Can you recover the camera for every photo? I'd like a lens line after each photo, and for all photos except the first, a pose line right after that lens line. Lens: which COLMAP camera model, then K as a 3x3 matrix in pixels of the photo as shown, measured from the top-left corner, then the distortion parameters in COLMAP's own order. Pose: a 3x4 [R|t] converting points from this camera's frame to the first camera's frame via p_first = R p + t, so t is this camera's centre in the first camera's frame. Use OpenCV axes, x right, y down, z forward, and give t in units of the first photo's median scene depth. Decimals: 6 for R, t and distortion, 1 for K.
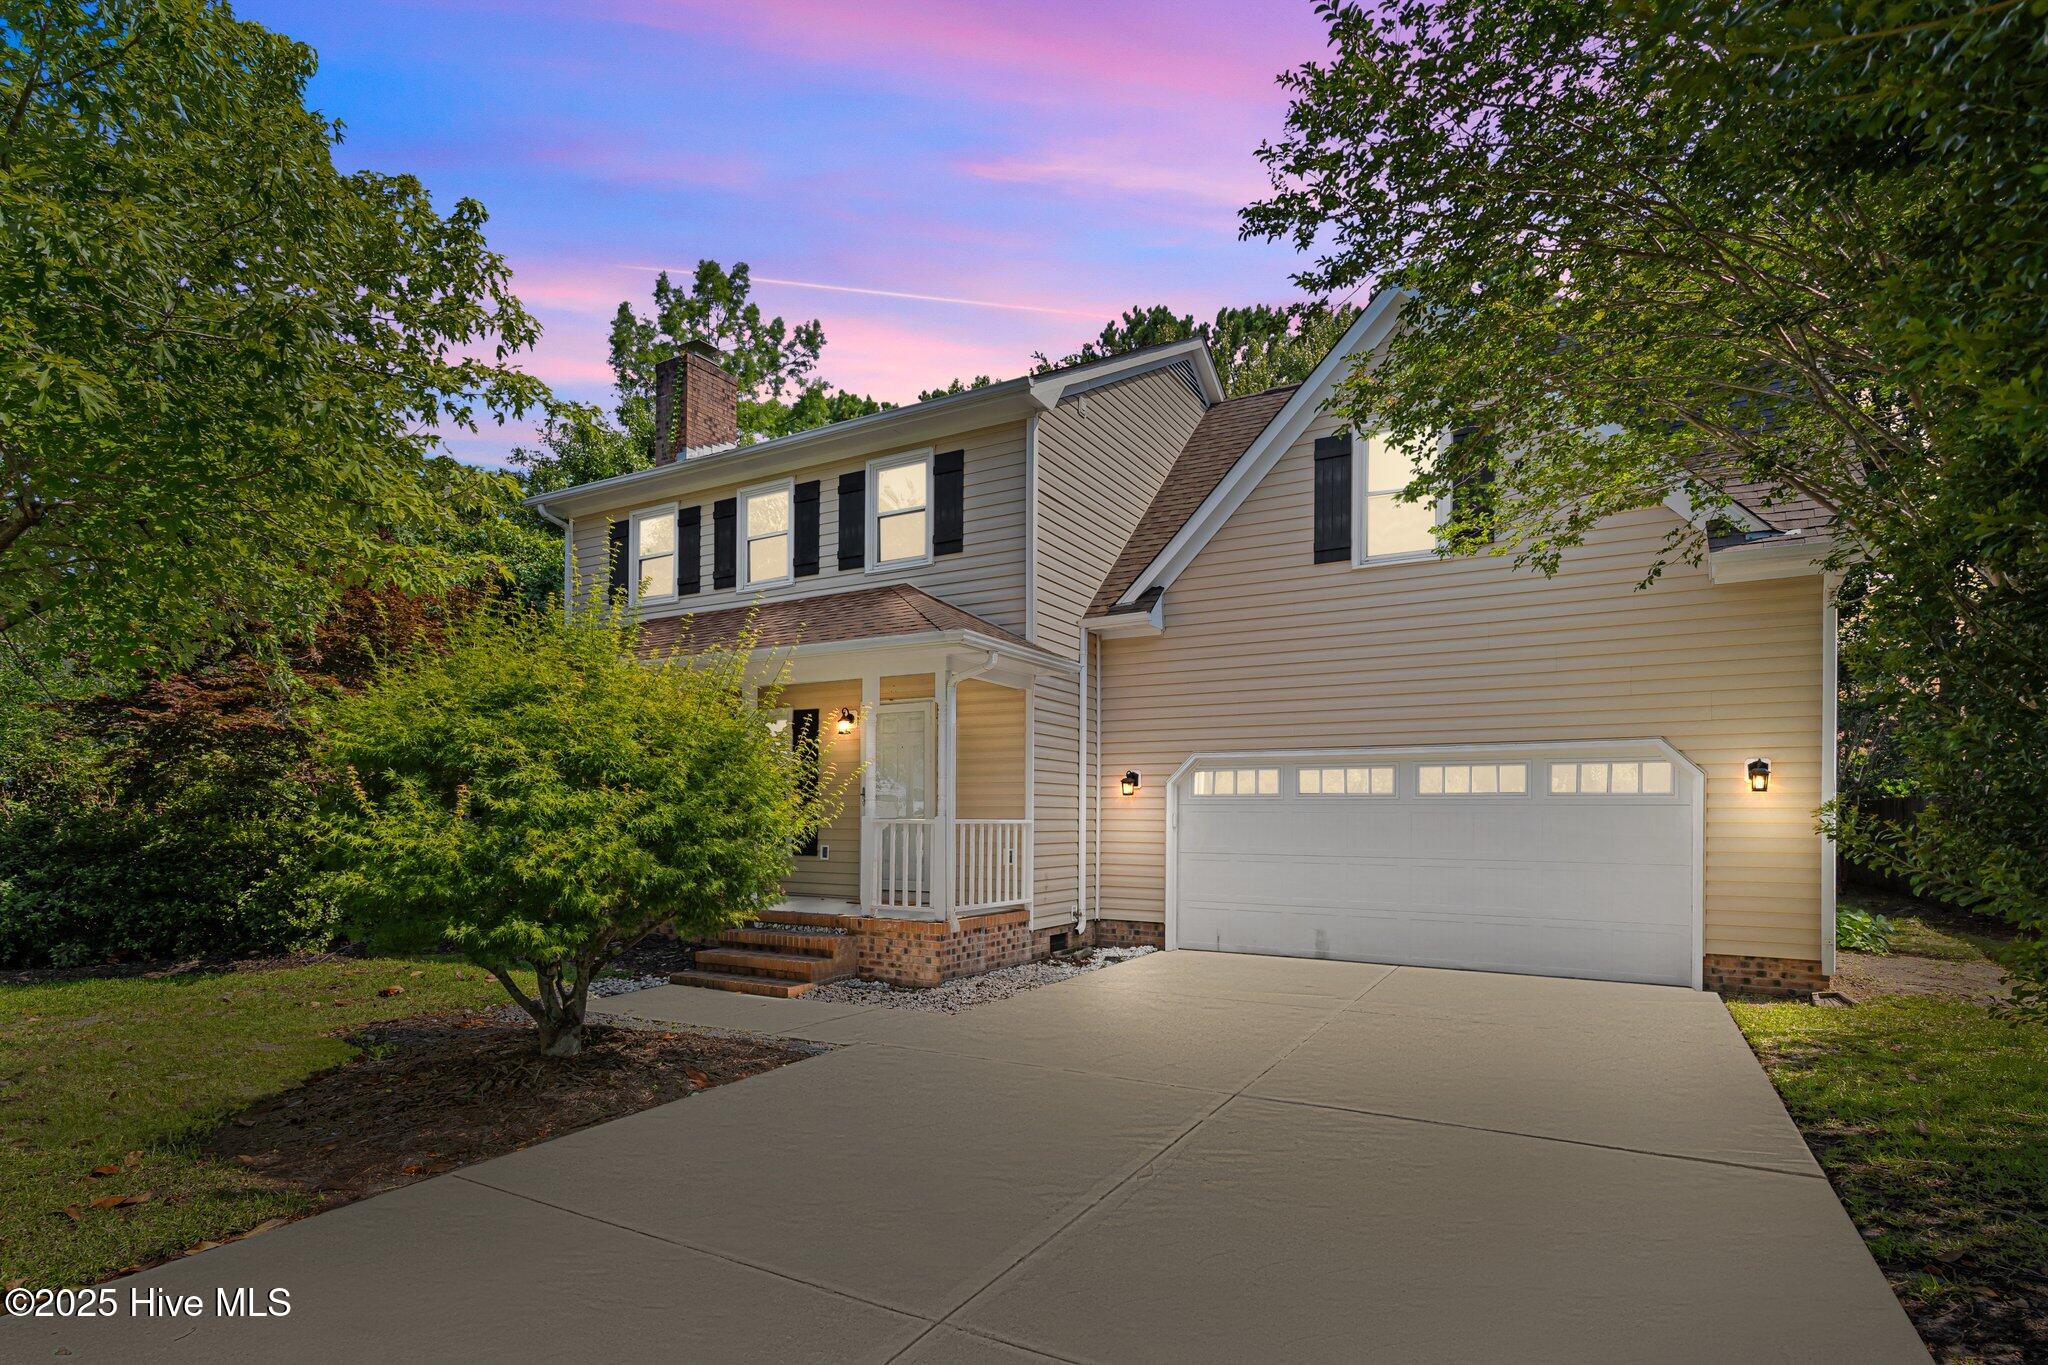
lens RADIAL K [[1019.4, 0, 1018.8], [0, 1019.4, 814.3], [0, 0, 1]] dist [0.001009, -0.000053]
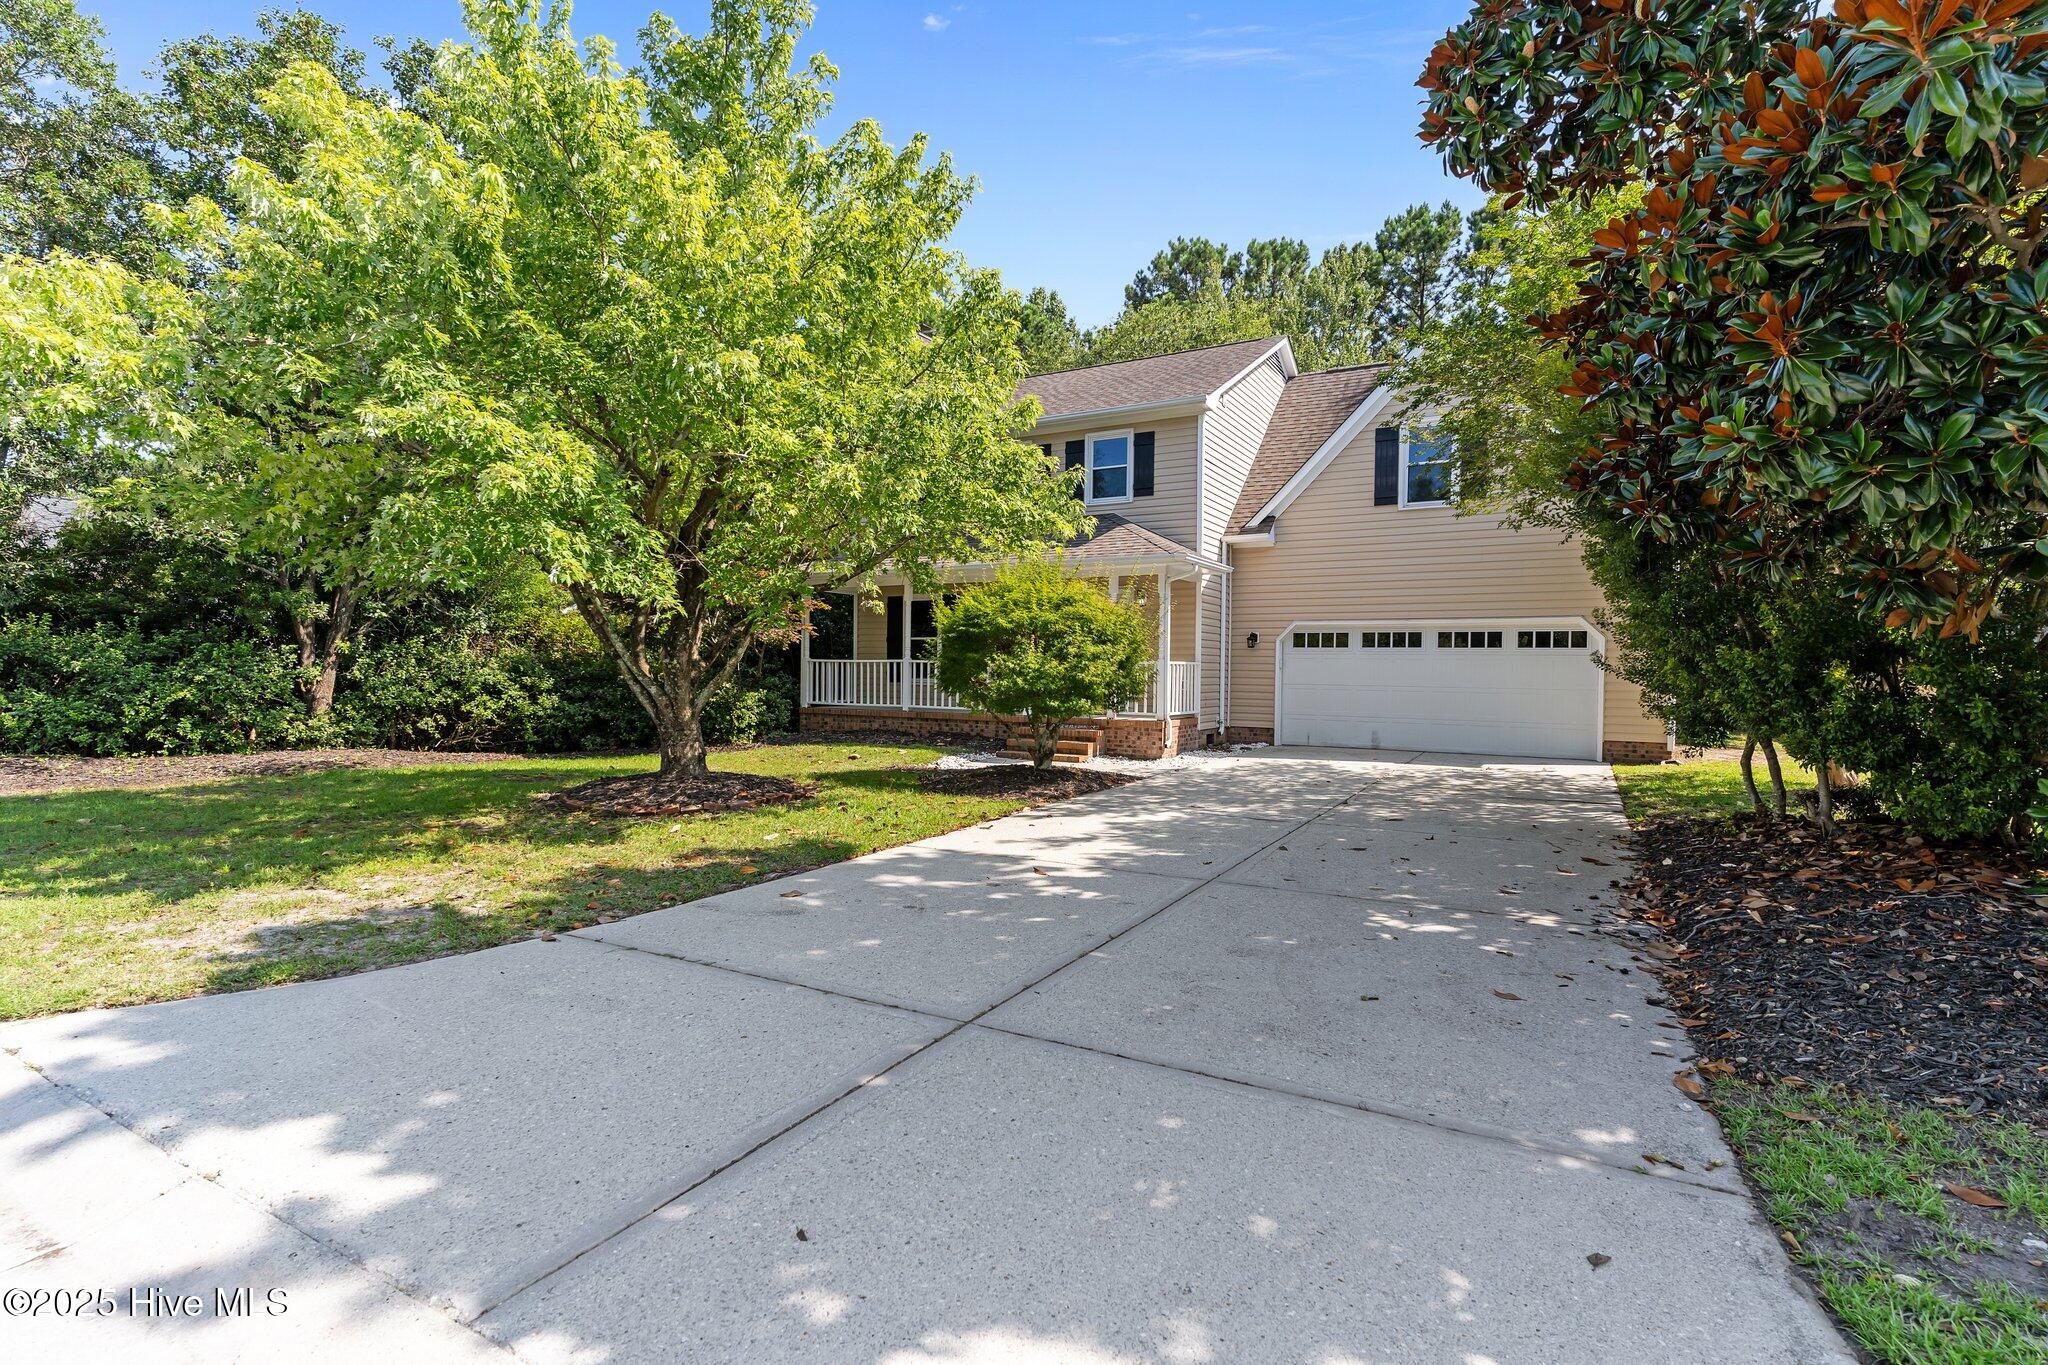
lens RADIAL K [[969.1, 0, 1024.0], [0, 969.1, 682.5], [0, 0, 1]] dist [-0.001159, 0.000046]
pose [[0.999966, 0.005124, 0.006405, -0.260189], [-0.005246, 0.999803, 0.019127, 0.009013], [-0.006306, -0.019160, 0.999797, -0.513541]]
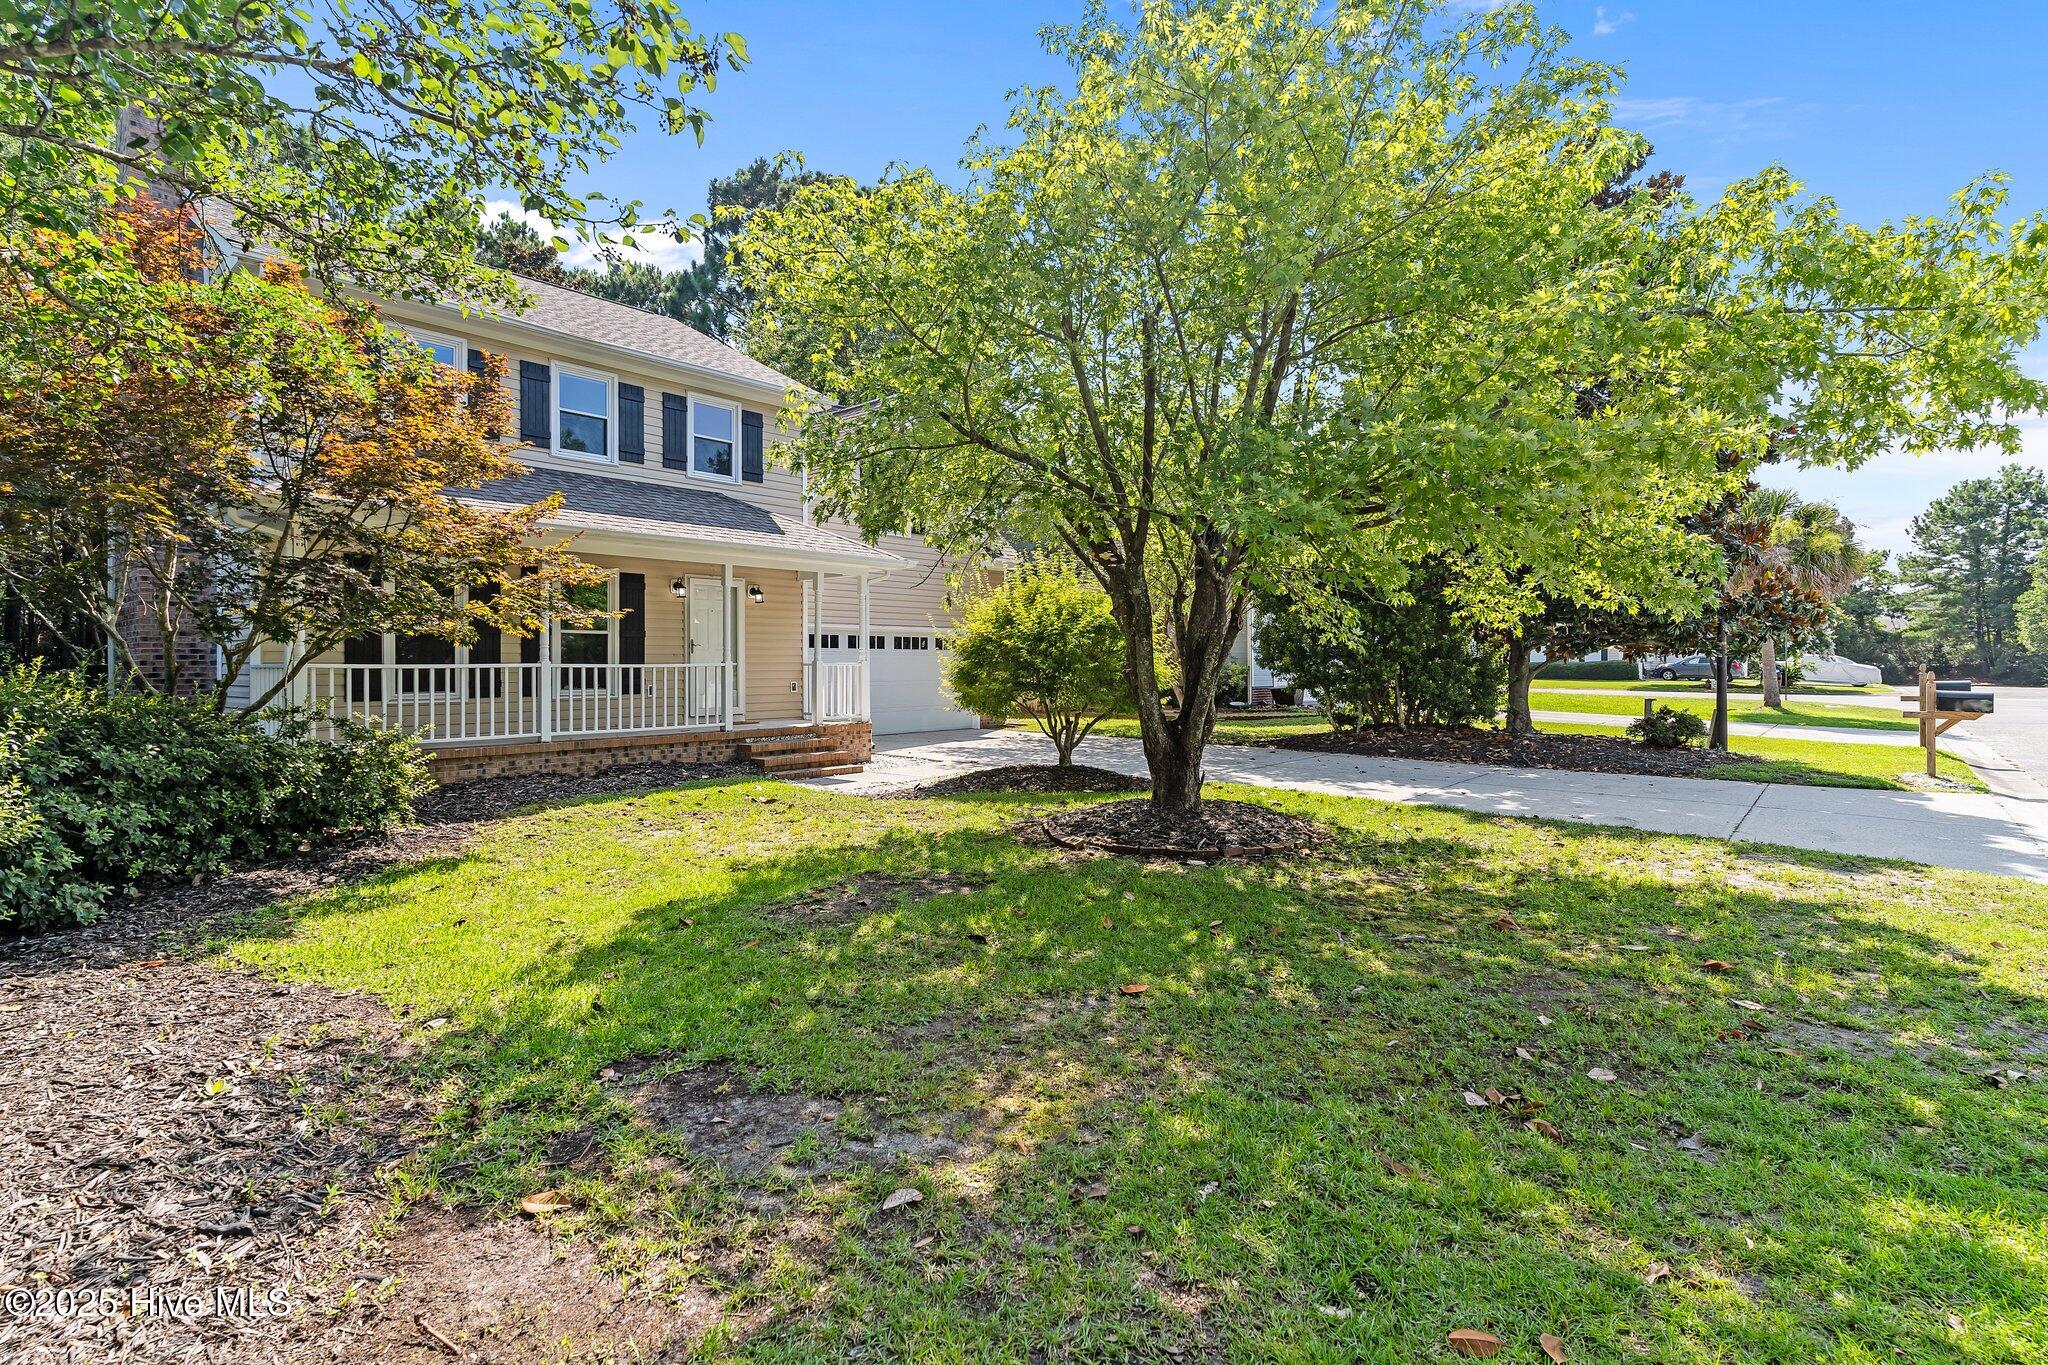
lens RADIAL K [[969.1, 0, 1024.0], [0, 969.1, 682.5], [0, 0, 1]] dist [-0.001159, 0.000046]
pose [[0.188466, -0.023703, 0.981794, -1.328946], [0.006728, 0.999716, 0.022844, 0.003226], [-0.982057, 0.002300, 0.188572, 0.361744]]
